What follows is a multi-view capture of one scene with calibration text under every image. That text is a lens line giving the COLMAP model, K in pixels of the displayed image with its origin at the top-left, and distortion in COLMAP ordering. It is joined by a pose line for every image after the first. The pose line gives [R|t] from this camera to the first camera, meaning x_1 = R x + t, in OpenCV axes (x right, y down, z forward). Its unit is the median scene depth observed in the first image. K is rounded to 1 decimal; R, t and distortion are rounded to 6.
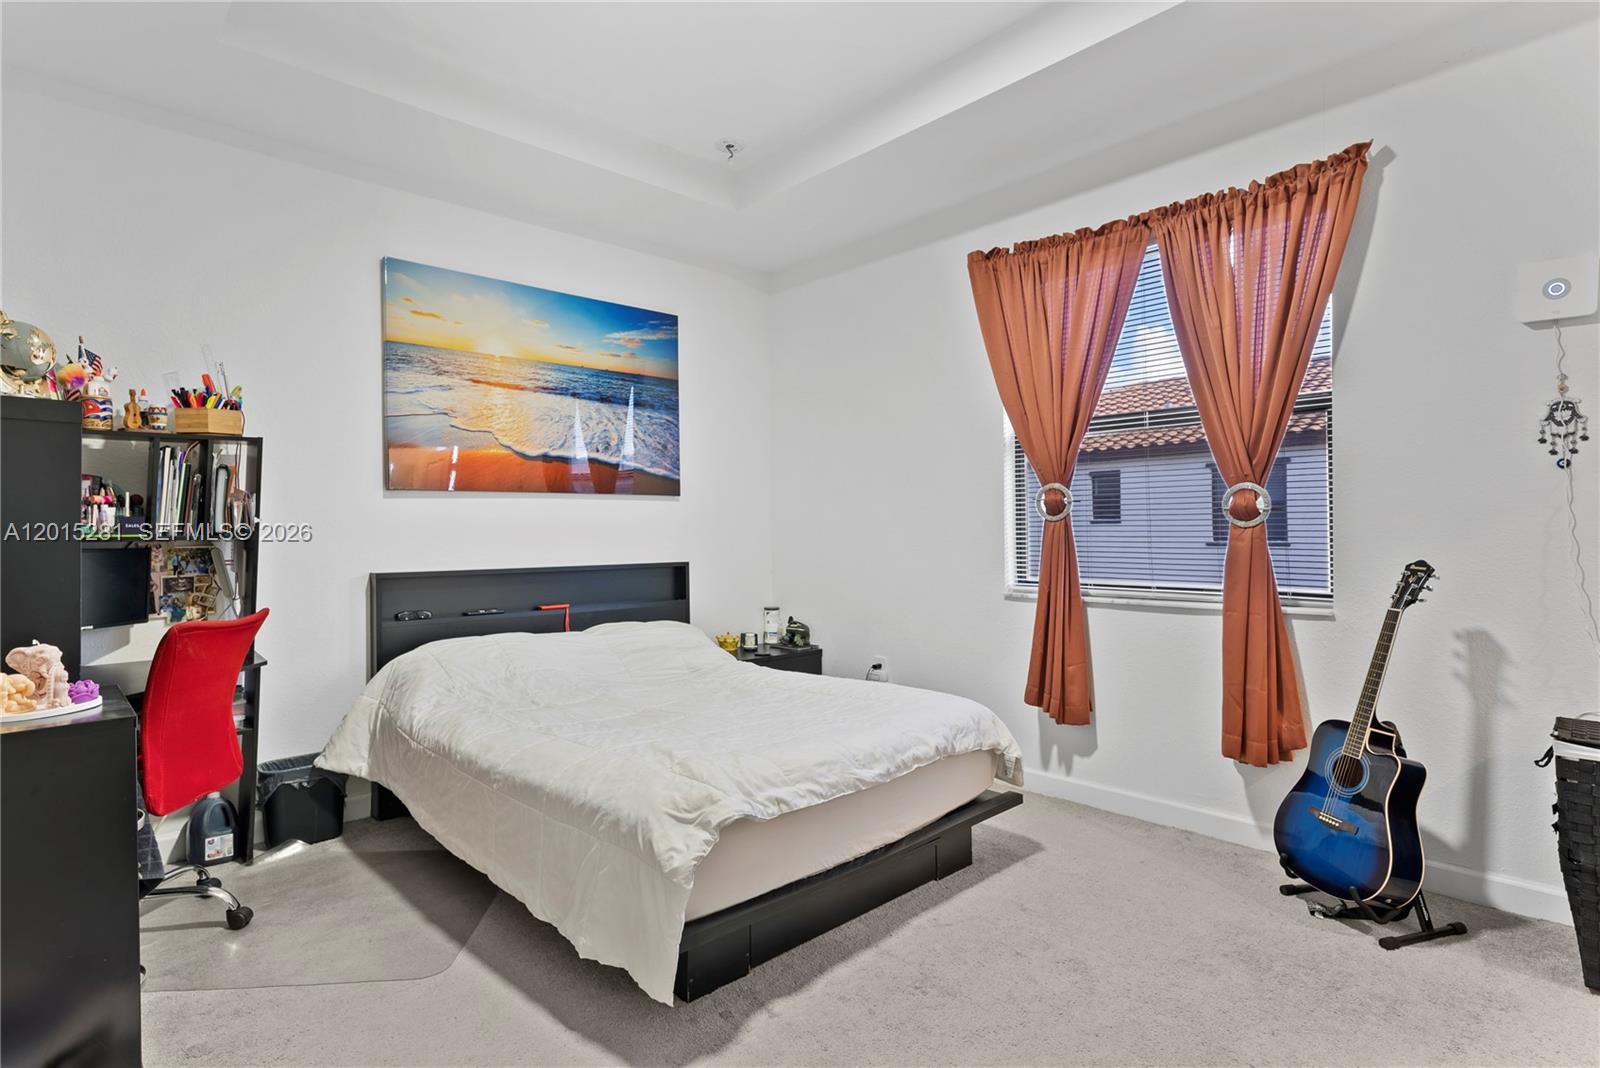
lens RADIAL K [[799.9, 0, 800.0], [0, 799.9, 534.0], [0, 0, 1]] dist [-0.000359, 0.000081]
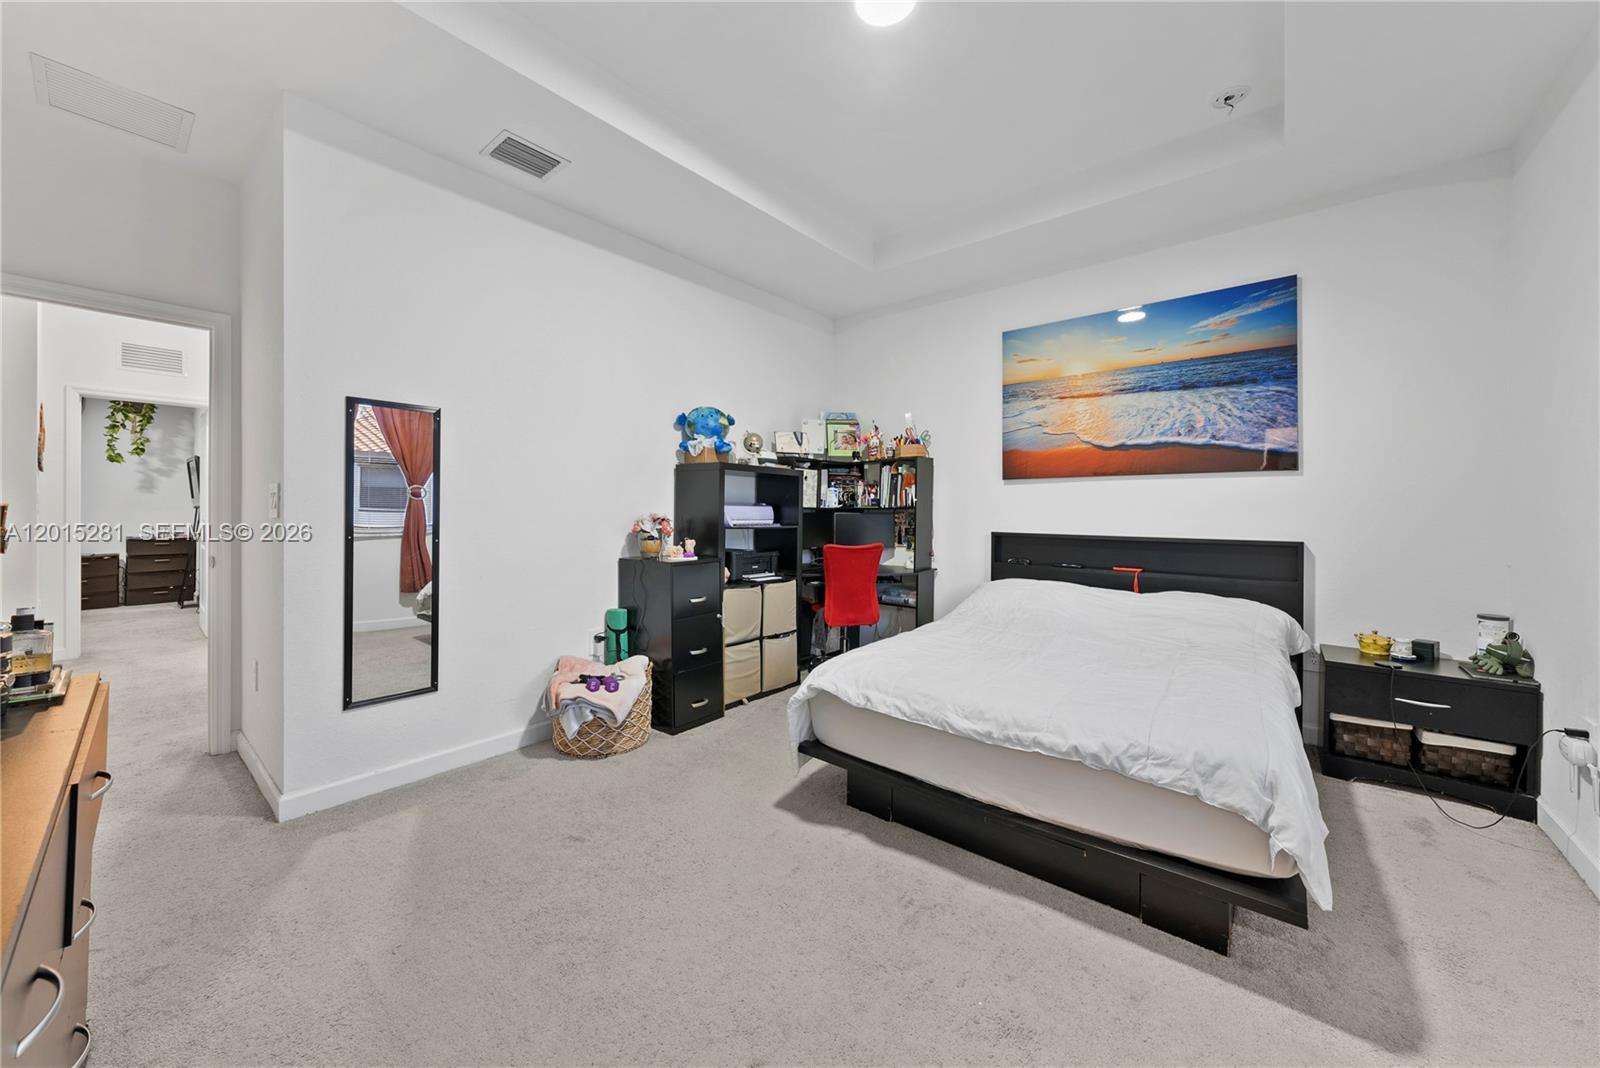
lens RADIAL K [[597.3, 0, 790.0], [0, 597.3, 506.5], [0, 0, 1]] dist [-0.002623, 0.000159]
pose [[0.116426, 0.009990, -0.993149, 0.549098], [-0.007269, 0.999931, 0.009206, -0.009064], [0.993173, 0.006148, 0.116491, 0.401926]]
